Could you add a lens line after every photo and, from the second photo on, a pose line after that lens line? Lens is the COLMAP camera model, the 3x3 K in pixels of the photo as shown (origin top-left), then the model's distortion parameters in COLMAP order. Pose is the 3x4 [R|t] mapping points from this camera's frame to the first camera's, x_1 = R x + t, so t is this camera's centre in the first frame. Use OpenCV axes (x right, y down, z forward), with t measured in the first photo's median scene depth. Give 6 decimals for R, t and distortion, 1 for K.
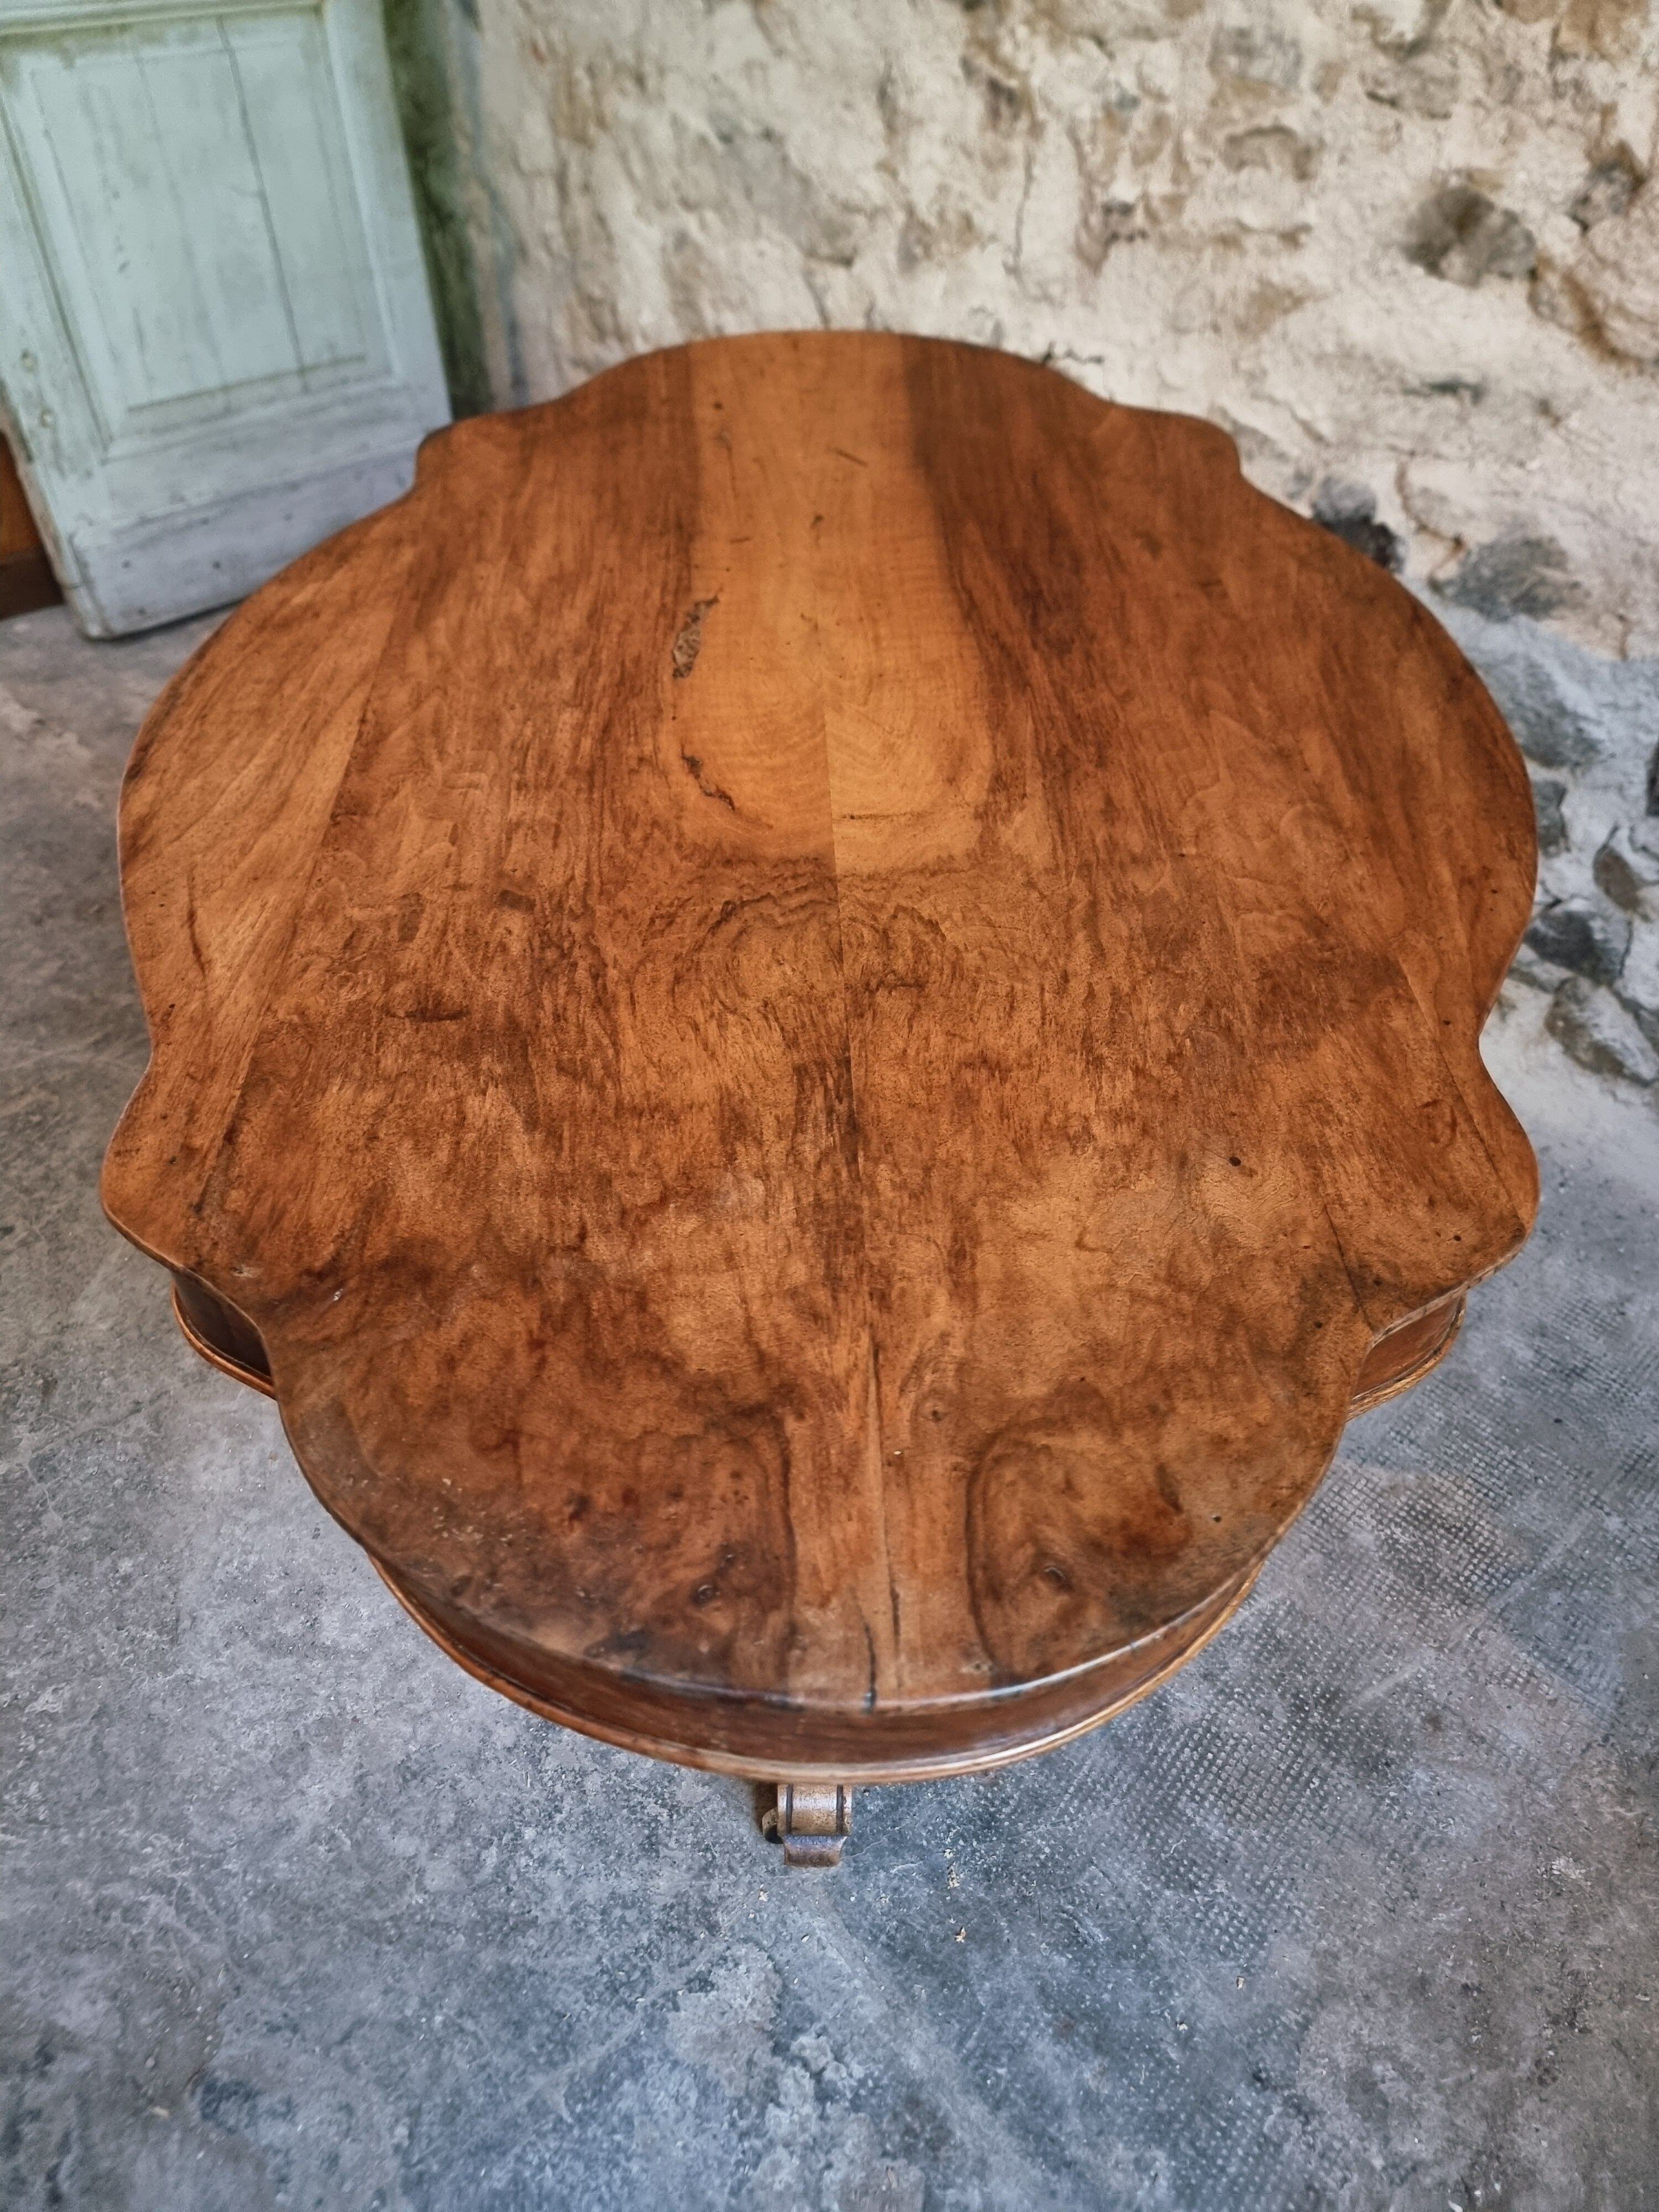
lens RADIAL K [[1557.1, 0, 826.4], [0, 1557.1, 1103.5], [0, 0, 1]] dist [0.061587, -0.067445]
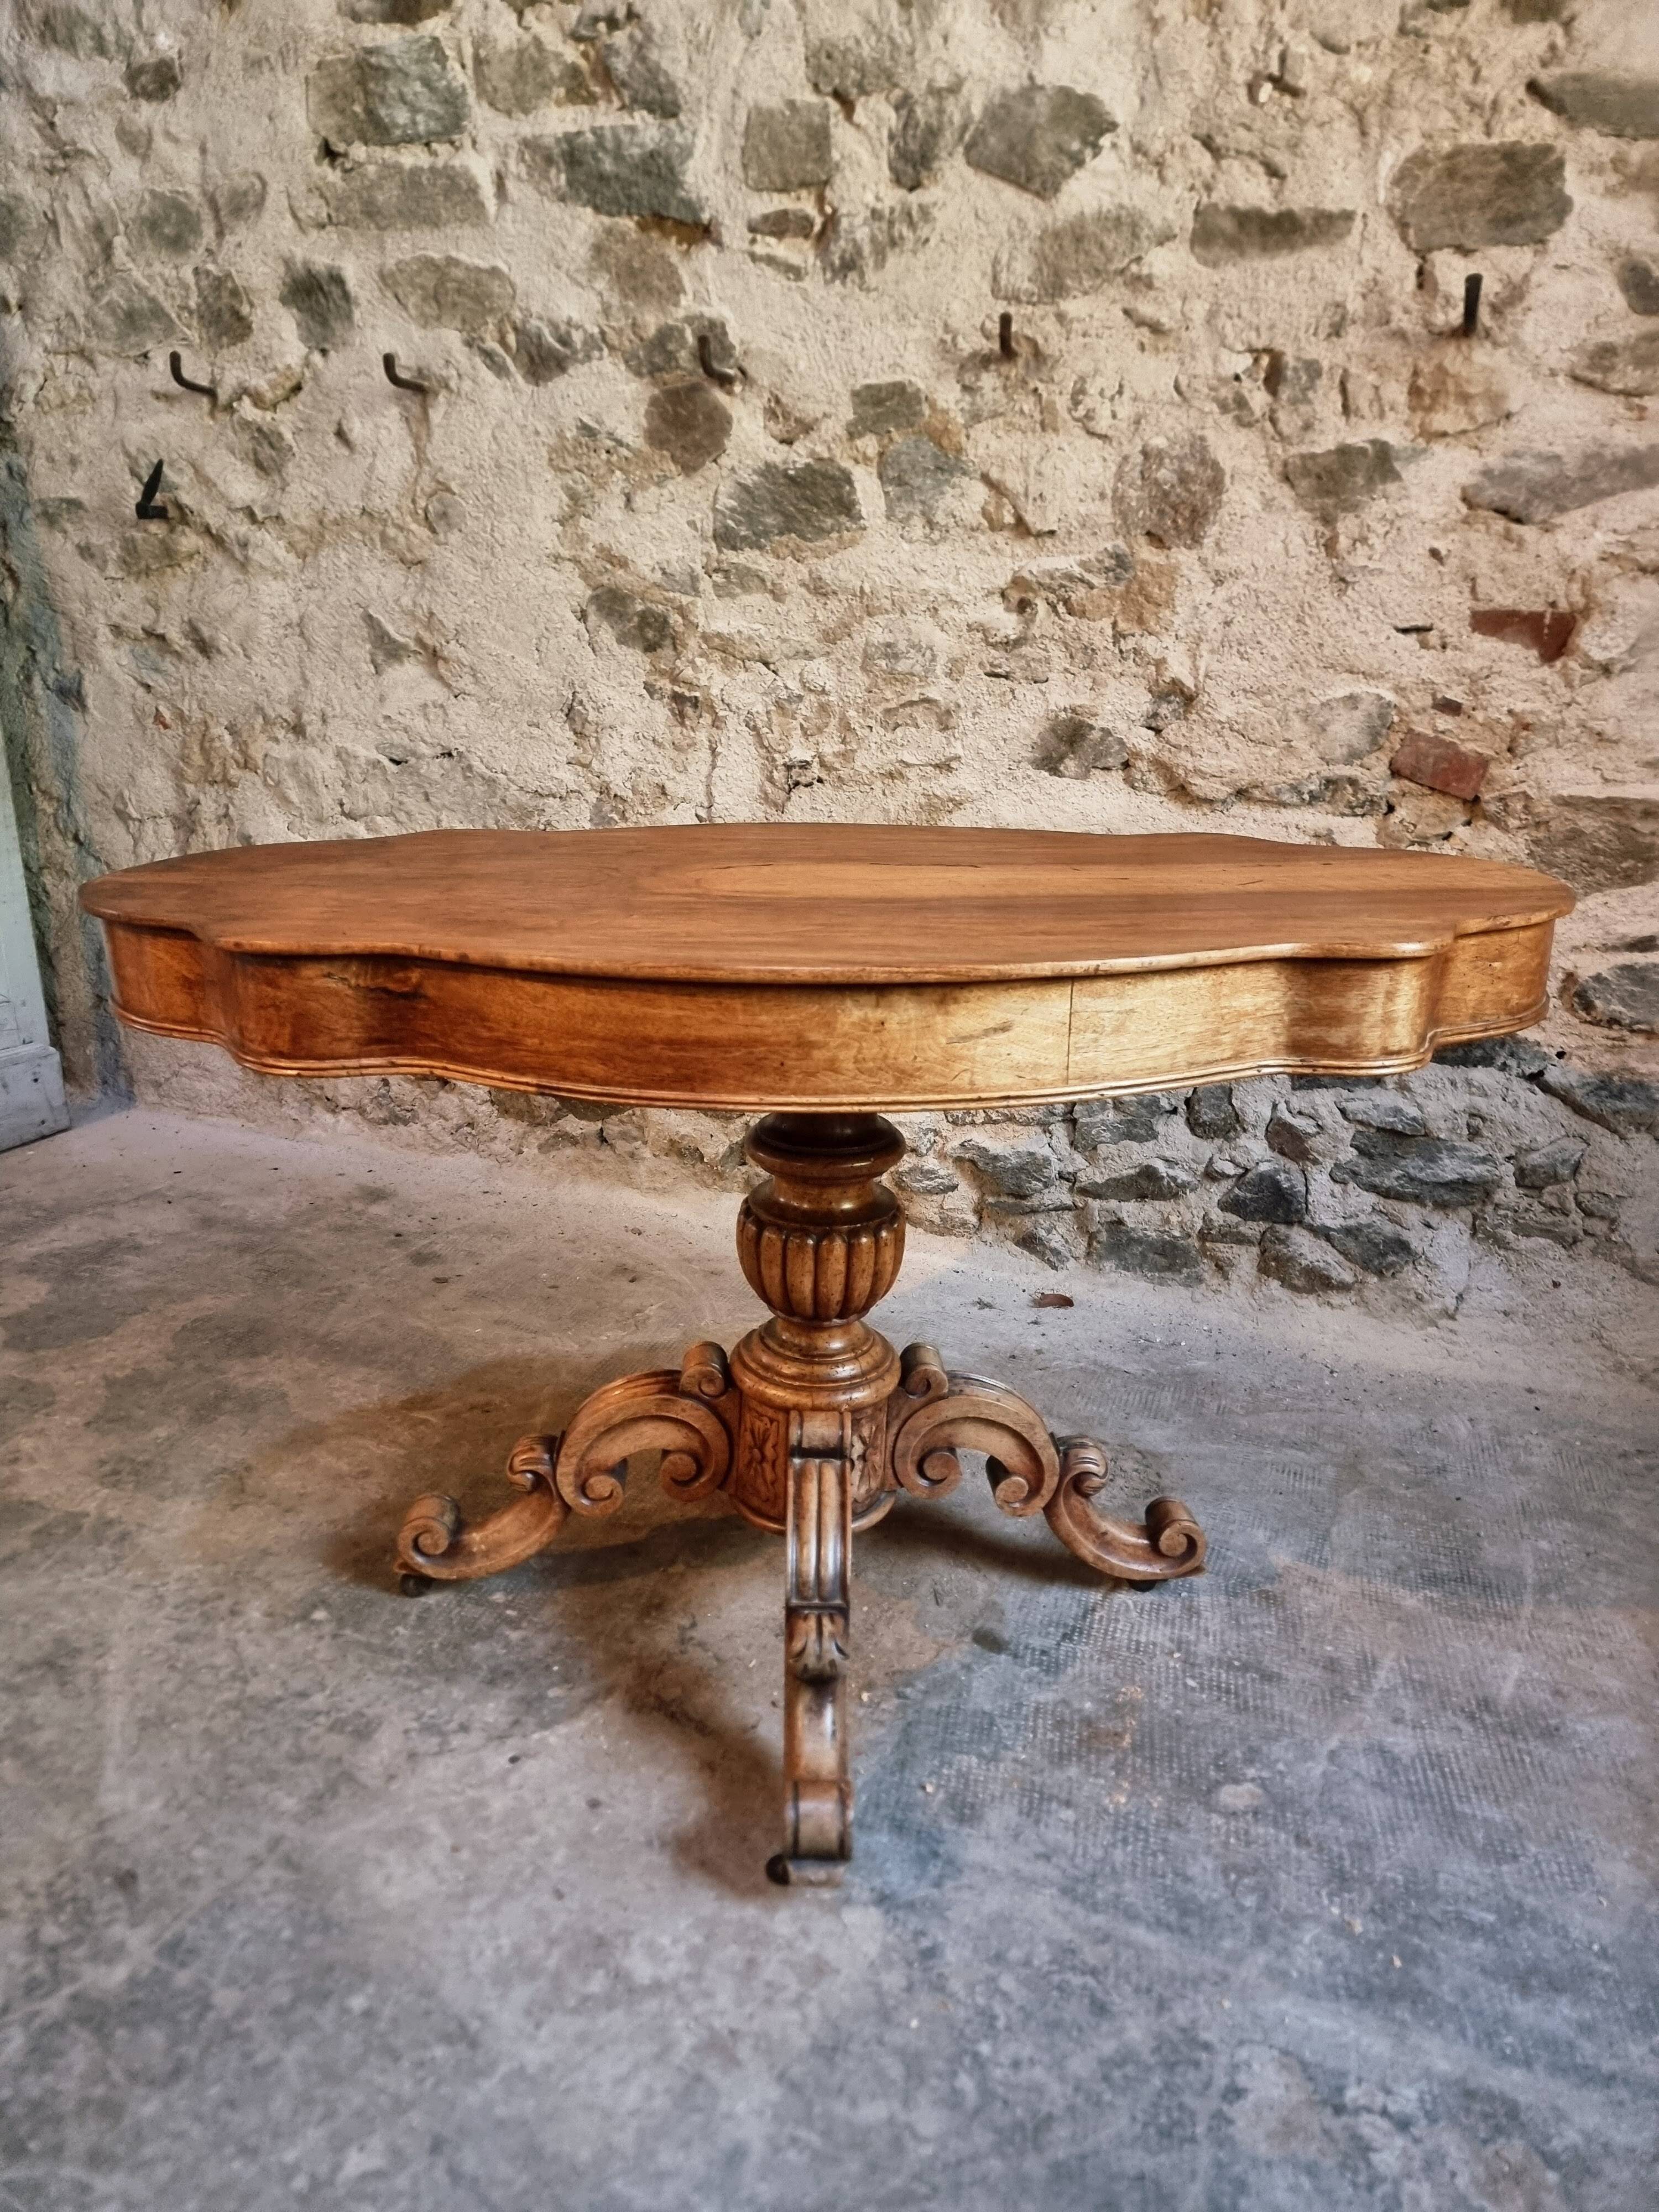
lens RADIAL K [[1533.5, 0, 827.3], [0, 1533.5, 1117.7], [0, 0, 1]] dist [0.073180, -0.075961]
pose [[0.883160, -0.099471, 0.458404, -0.479316], [0.283422, 0.891856, -0.352513, 0.205212], [-0.373765, 0.441247, 0.815843, 0.033582]]
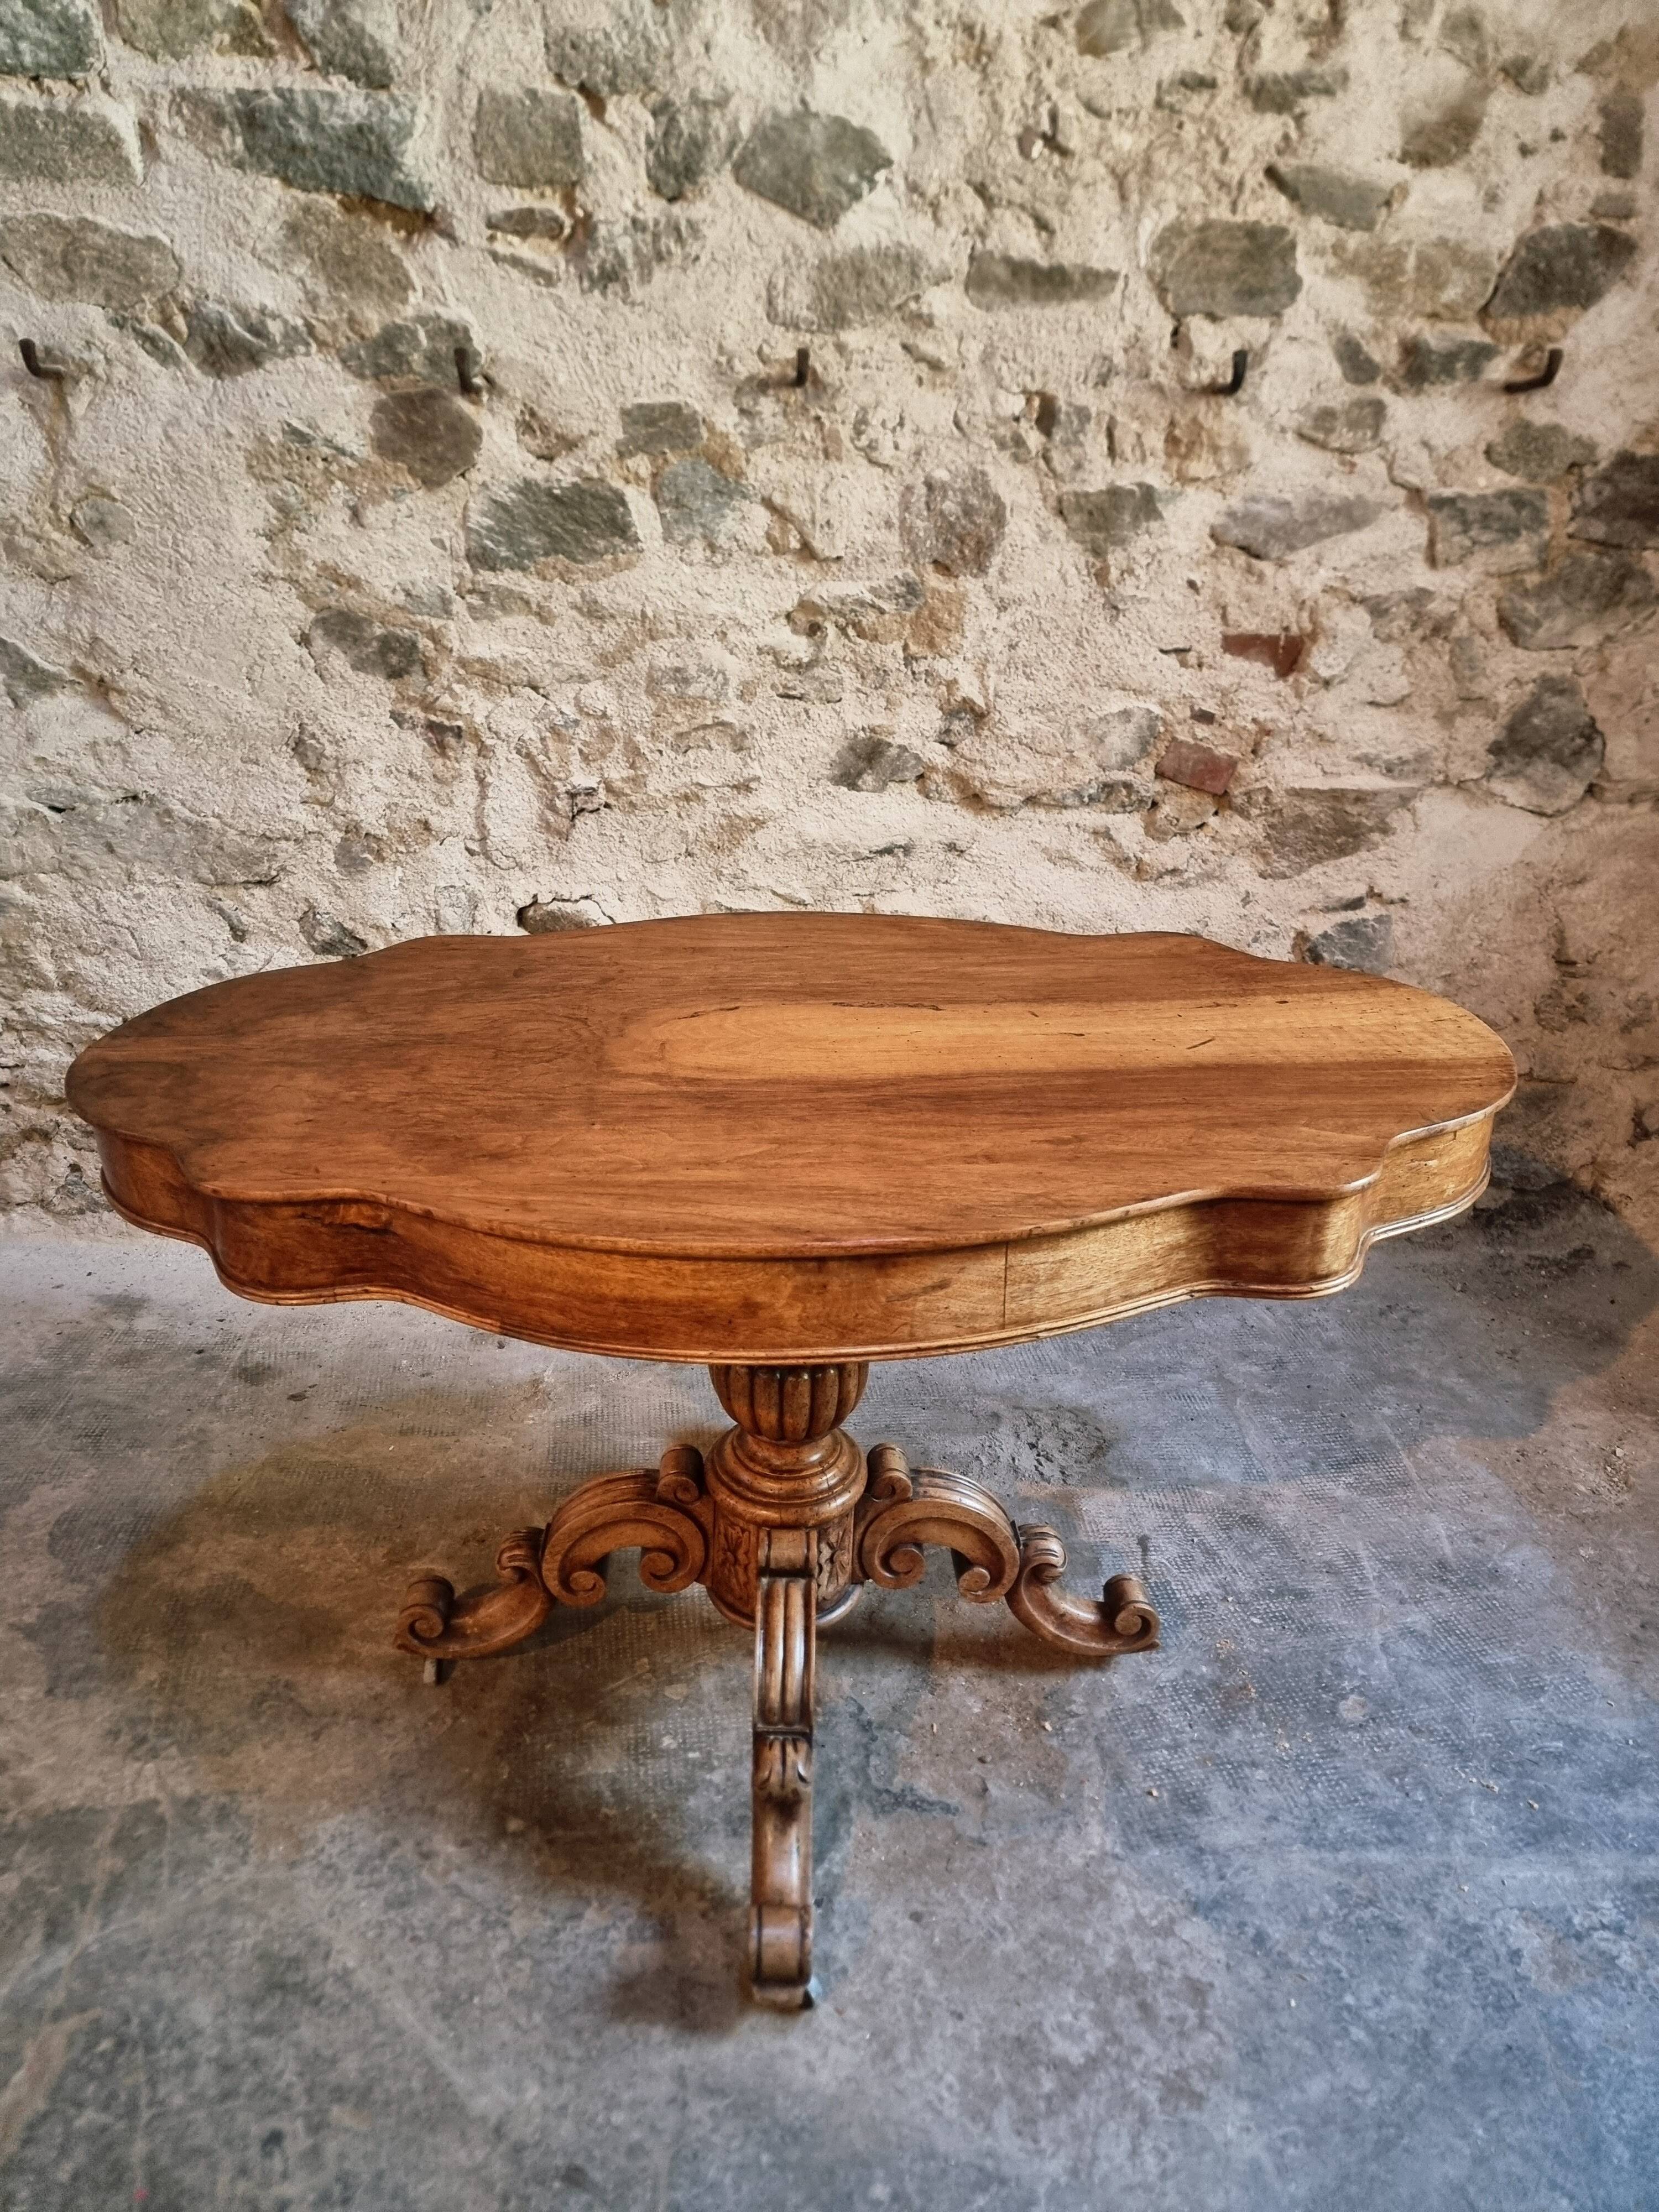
lens RADIAL K [[1542.5, 0, 809.5], [0, 1542.5, 1099.8], [0, 0, 1]] dist [0.067407, -0.069716]
pose [[0.599167, -0.288079, 0.747000, -0.818223], [0.517722, 0.851110, -0.087034, -0.147647], [-0.610707, 0.438886, 0.659102, 0.151340]]
